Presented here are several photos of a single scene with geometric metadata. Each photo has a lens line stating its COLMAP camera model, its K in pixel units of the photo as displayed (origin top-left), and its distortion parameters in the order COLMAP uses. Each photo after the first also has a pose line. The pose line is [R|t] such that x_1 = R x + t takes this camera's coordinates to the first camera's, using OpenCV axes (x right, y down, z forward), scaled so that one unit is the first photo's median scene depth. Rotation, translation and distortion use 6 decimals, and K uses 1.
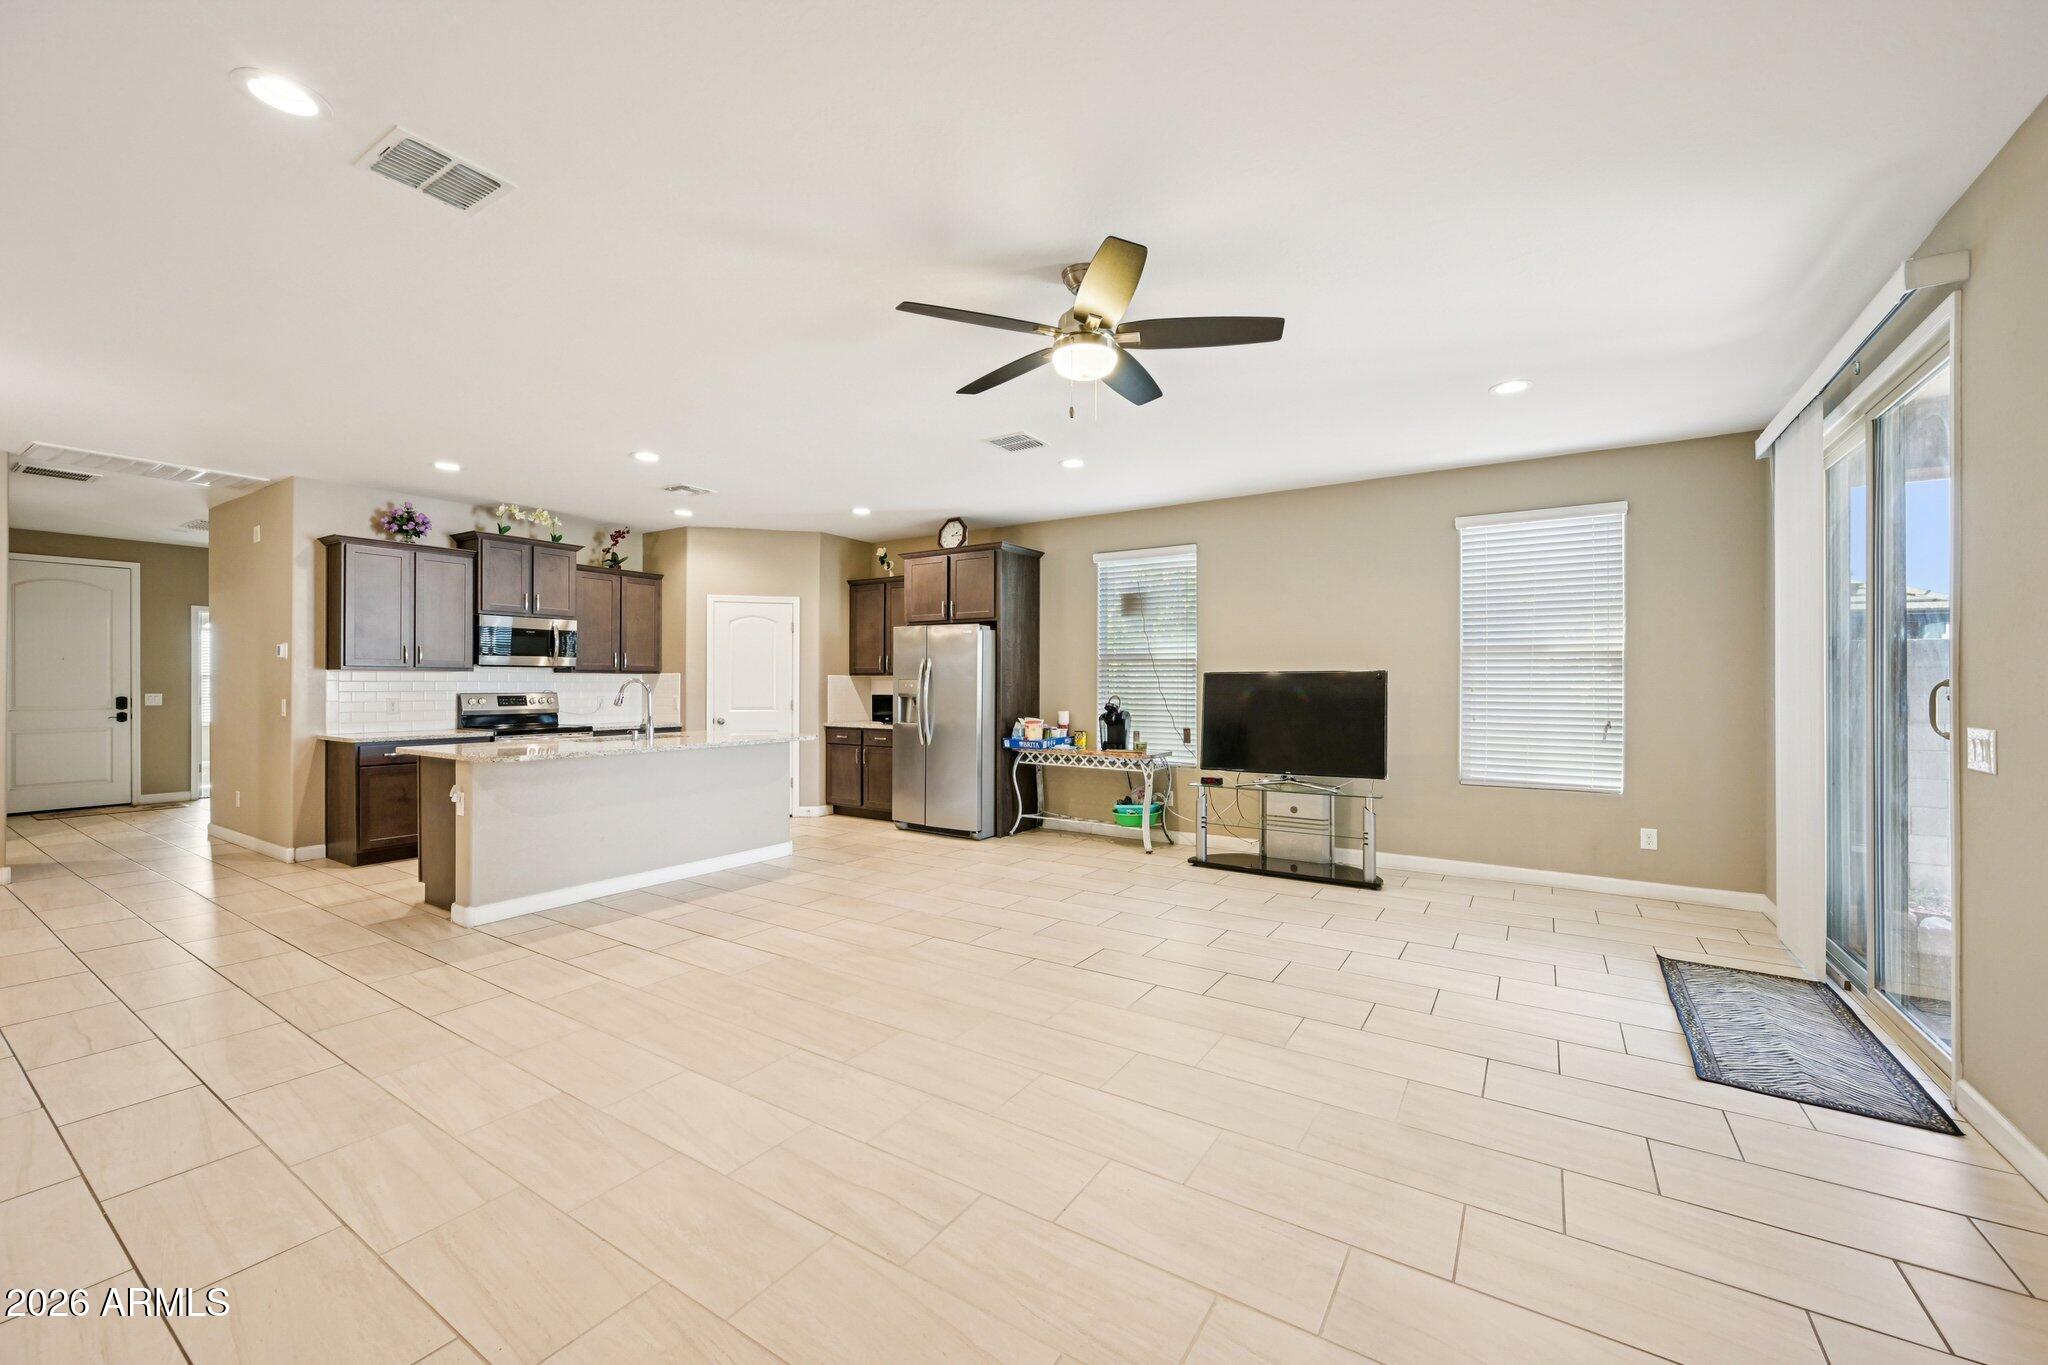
lens RADIAL K [[800.4, 0, 1019.5], [0, 800.4, 685.8], [0, 0, 1]] dist [0.002804, 0.000106]
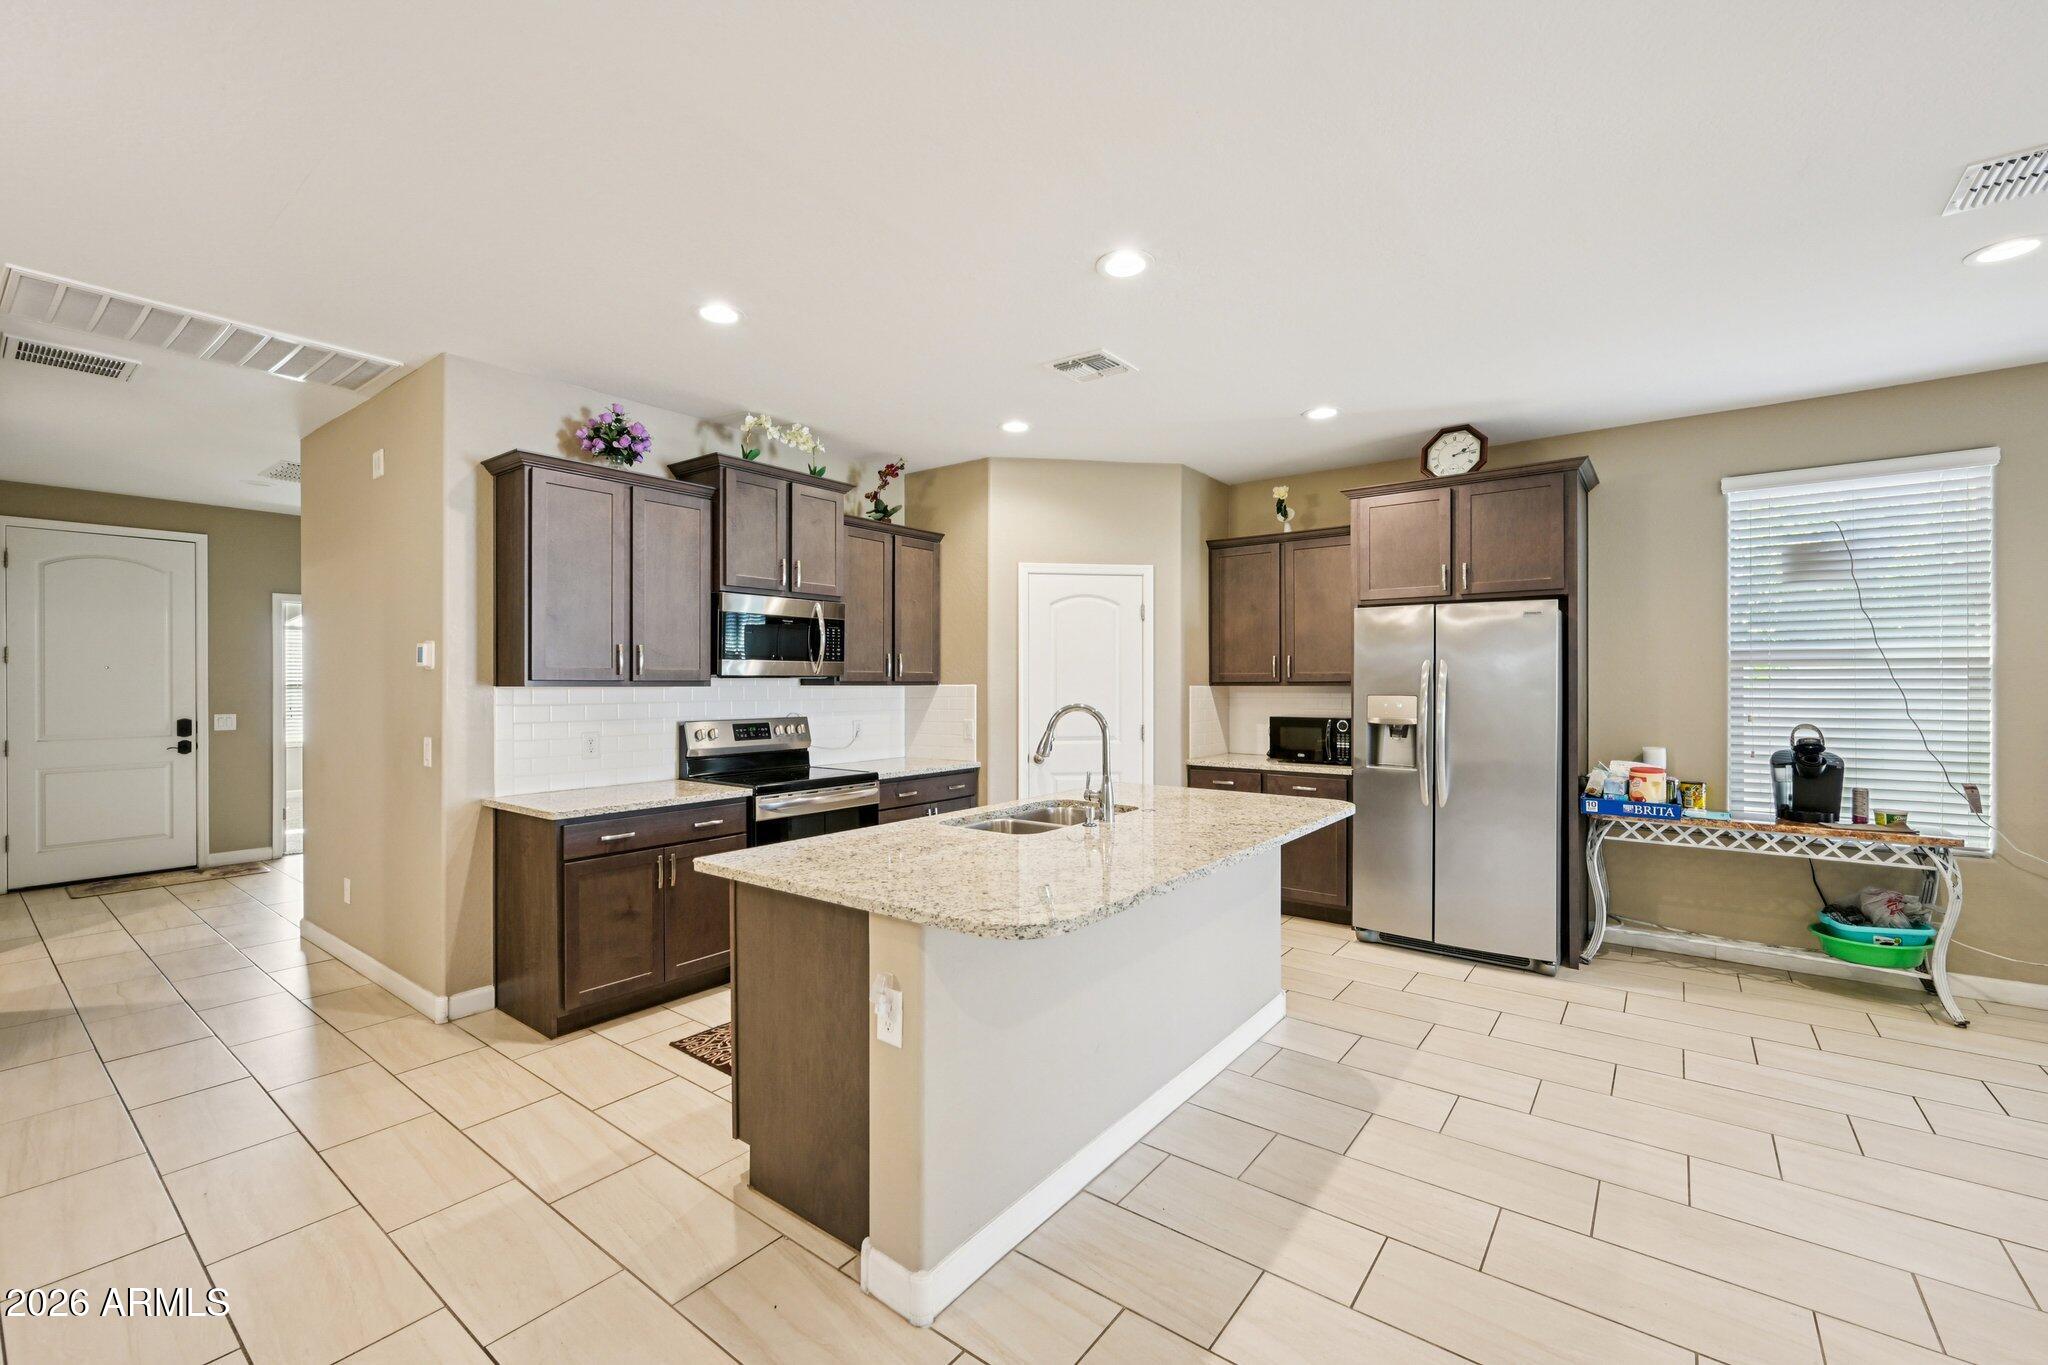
lens RADIAL K [[848.9, 0, 1024.0], [0, 848.9, 682.5], [0, 0, 1]] dist [0.002450, 0.000594]
pose [[0.997359, -0.004130, -0.072507, -0.386657], [0.003989, 0.999990, -0.002094, -0.017932], [0.072515, 0.001799, 0.997366, 0.364490]]
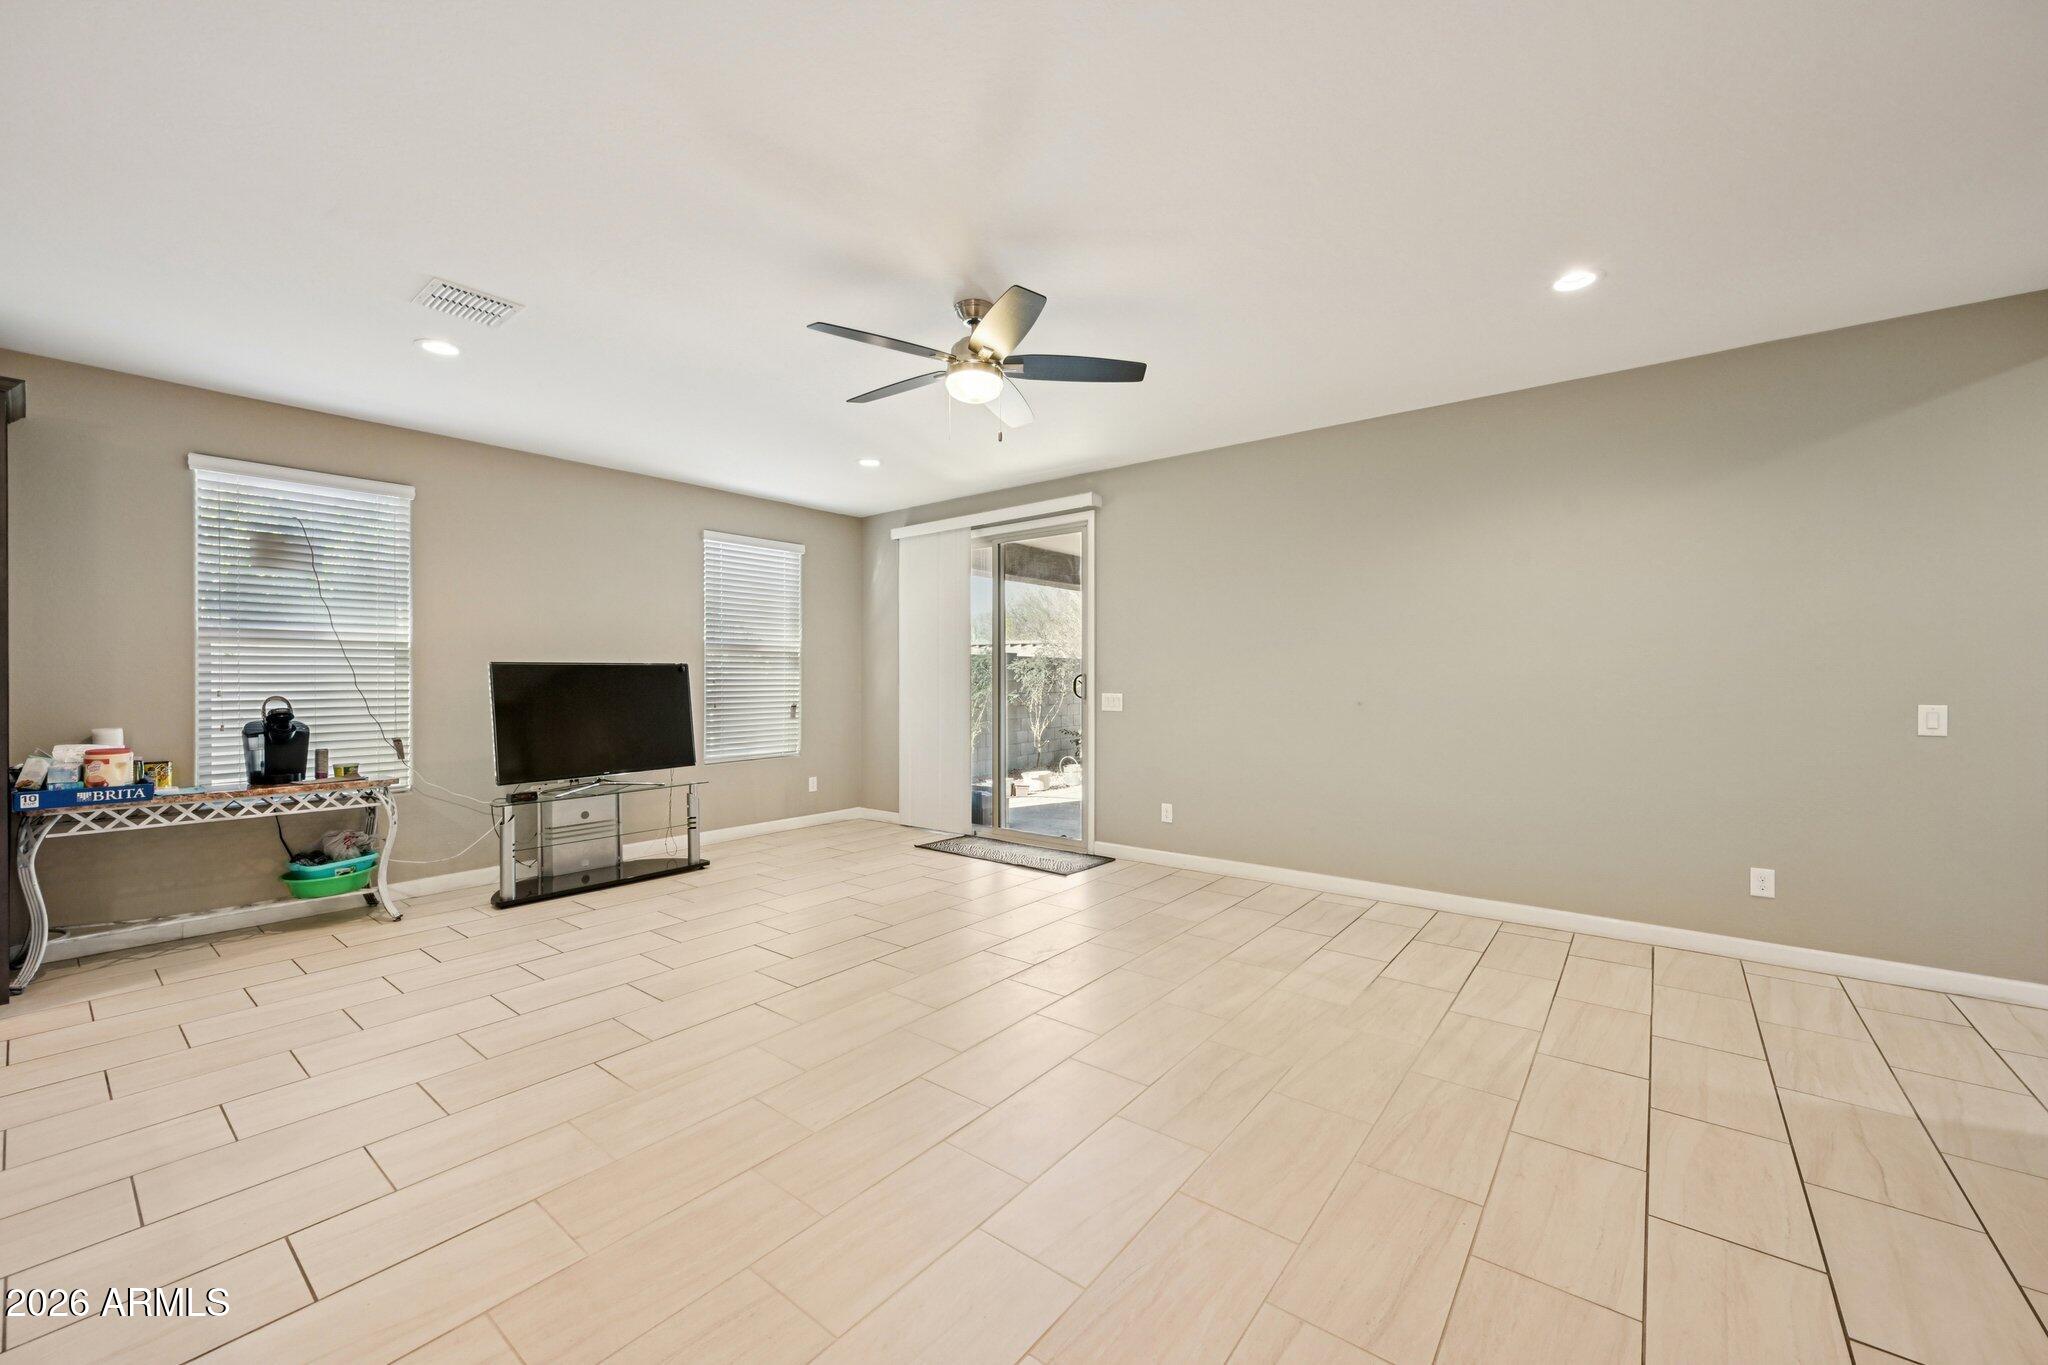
lens RADIAL K [[803.1, 0, 1020.9], [0, 803.1, 680.2], [0, 0, 1]] dist [0.000266, -0.000009]
pose [[0.093343, -0.005718, 0.995618, -0.450479], [0.004545, 0.999976, 0.005317, -0.000905], [-0.995624, 0.004029, 0.093367, 0.365023]]
